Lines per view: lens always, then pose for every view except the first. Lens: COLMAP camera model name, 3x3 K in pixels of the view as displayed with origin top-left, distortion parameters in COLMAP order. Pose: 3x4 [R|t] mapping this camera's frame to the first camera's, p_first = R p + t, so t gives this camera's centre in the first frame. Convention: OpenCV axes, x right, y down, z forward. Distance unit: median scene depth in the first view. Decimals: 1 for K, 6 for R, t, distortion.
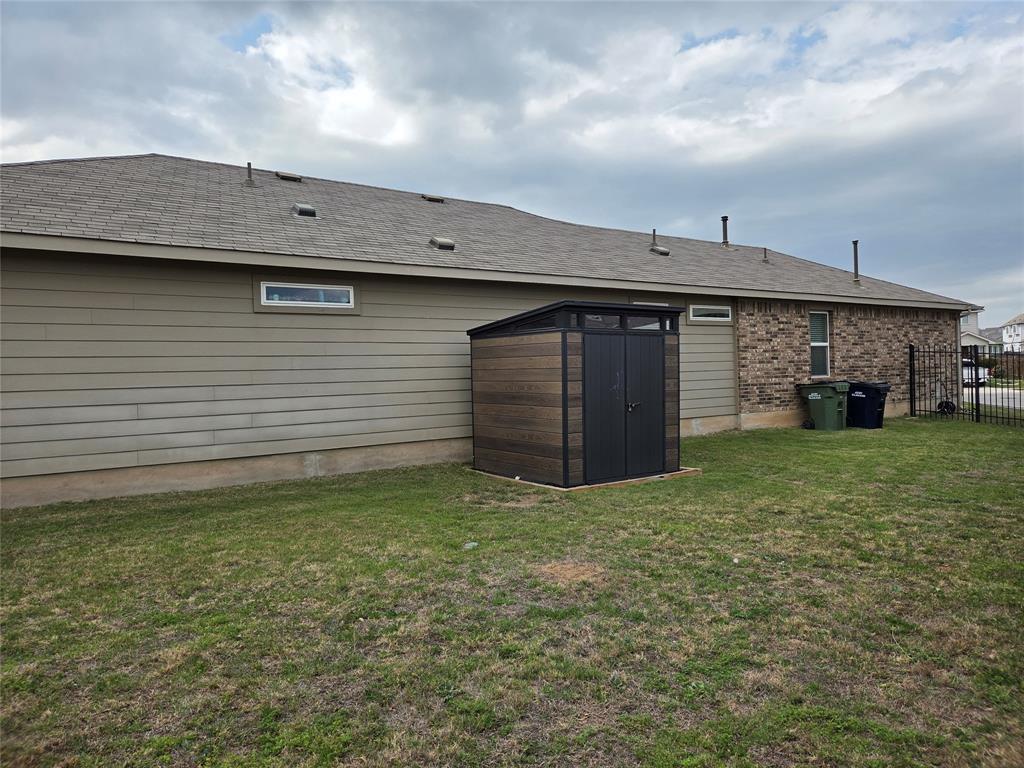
lens RADIAL K [[687.7, 0, 476.0], [0, 687.7, 381.7], [0, 0, 1]] dist [0.058163, -0.073903]
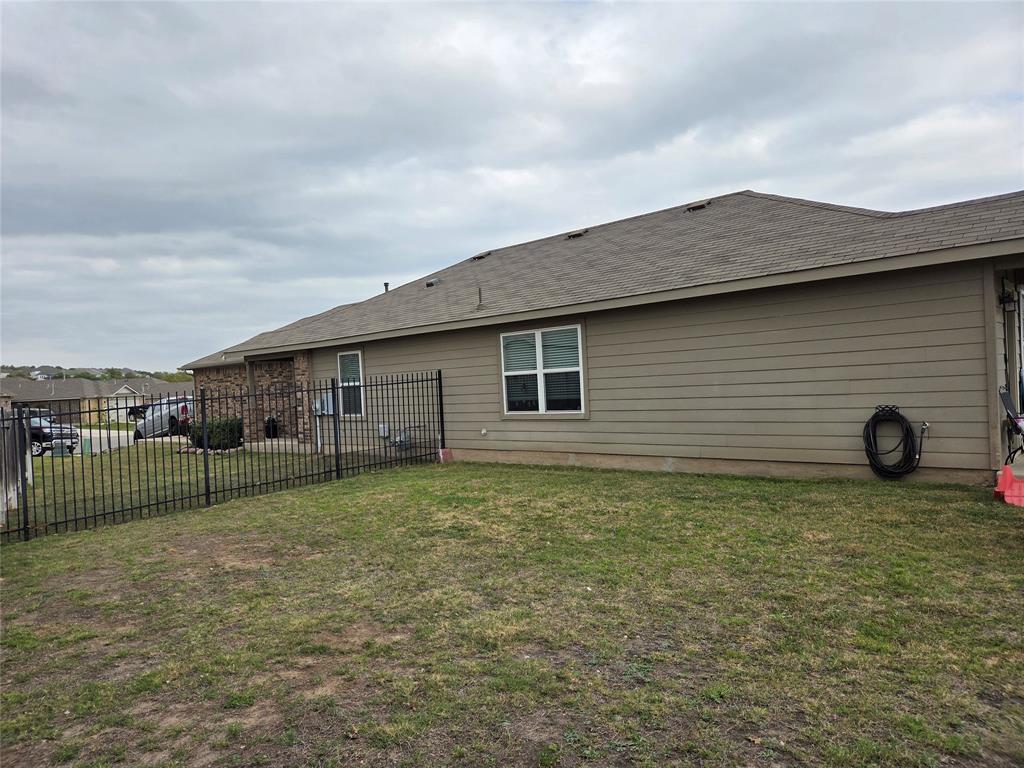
lens RADIAL K [[682.3, 0, 512.0], [0, 682.3, 384.0], [0, 0, 1]] dist [0.065906, -0.064062]
pose [[0.254915, 0.003780, -0.966956, 1.006424], [0.017875, 0.999803, 0.008620, -0.039126], [0.966798, -0.019481, 0.254797, 0.635594]]
